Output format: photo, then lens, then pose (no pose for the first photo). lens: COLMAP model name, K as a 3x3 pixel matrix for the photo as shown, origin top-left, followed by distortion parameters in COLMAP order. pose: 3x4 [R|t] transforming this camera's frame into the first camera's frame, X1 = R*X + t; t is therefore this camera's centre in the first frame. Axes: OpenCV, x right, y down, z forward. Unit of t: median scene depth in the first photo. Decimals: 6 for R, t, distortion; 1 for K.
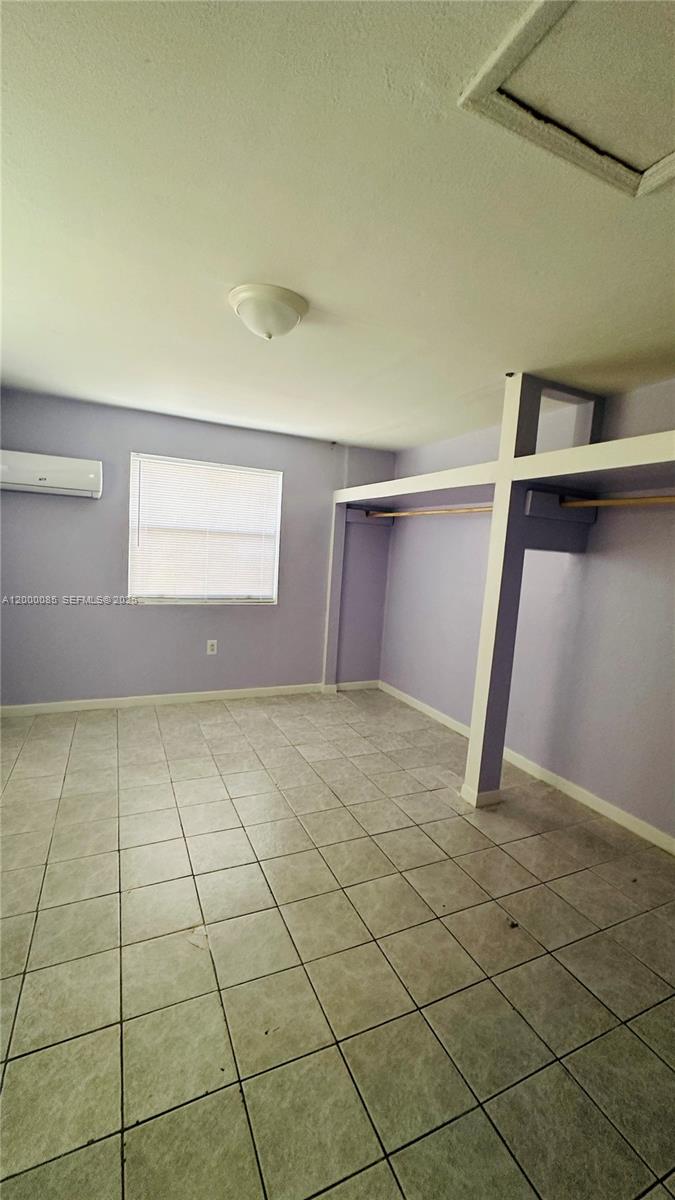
lens RADIAL K [[479.5, 0, 337.5], [0, 479.5, 600.0], [0, 0, 1]] dist [-0.000023, -0.000451]
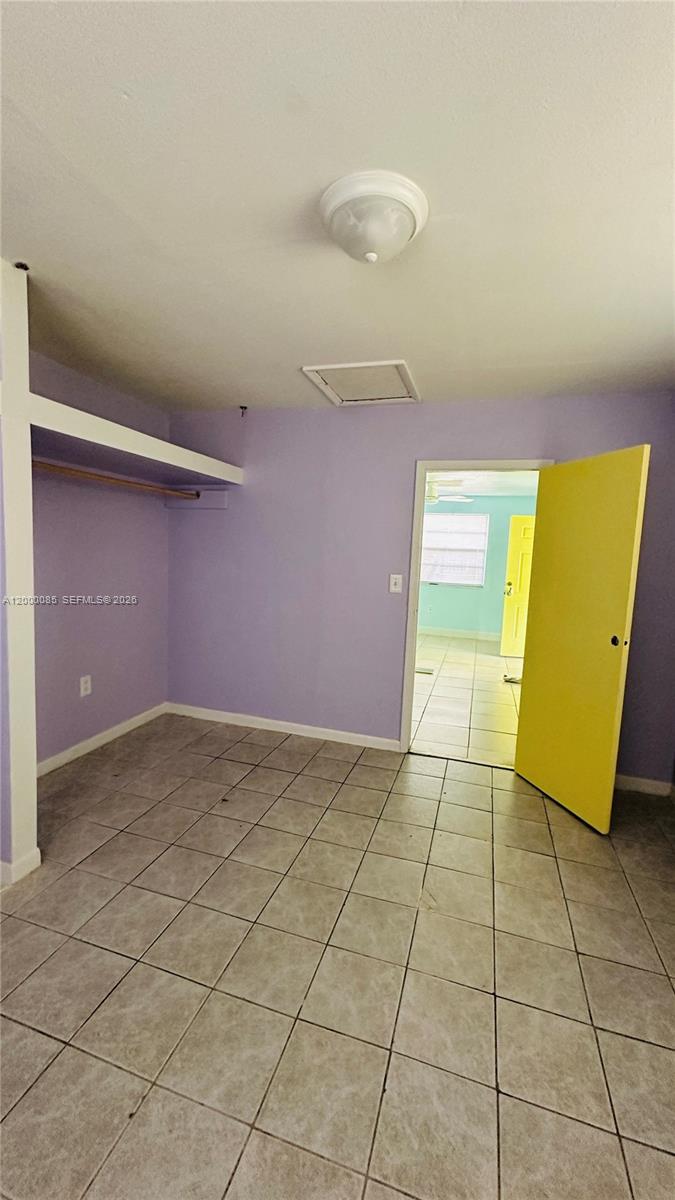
lens RADIAL K [[479.5, 0, 337.5], [0, 479.5, 600.0], [0, 0, 1]] dist [-0.000023, -0.000451]
pose [[-0.739463, -0.165238, 0.652603, -0.585439], [-0.013655, 0.972891, 0.230862, -0.183367], [-0.673058, 0.161803, -0.721673, 1.432683]]
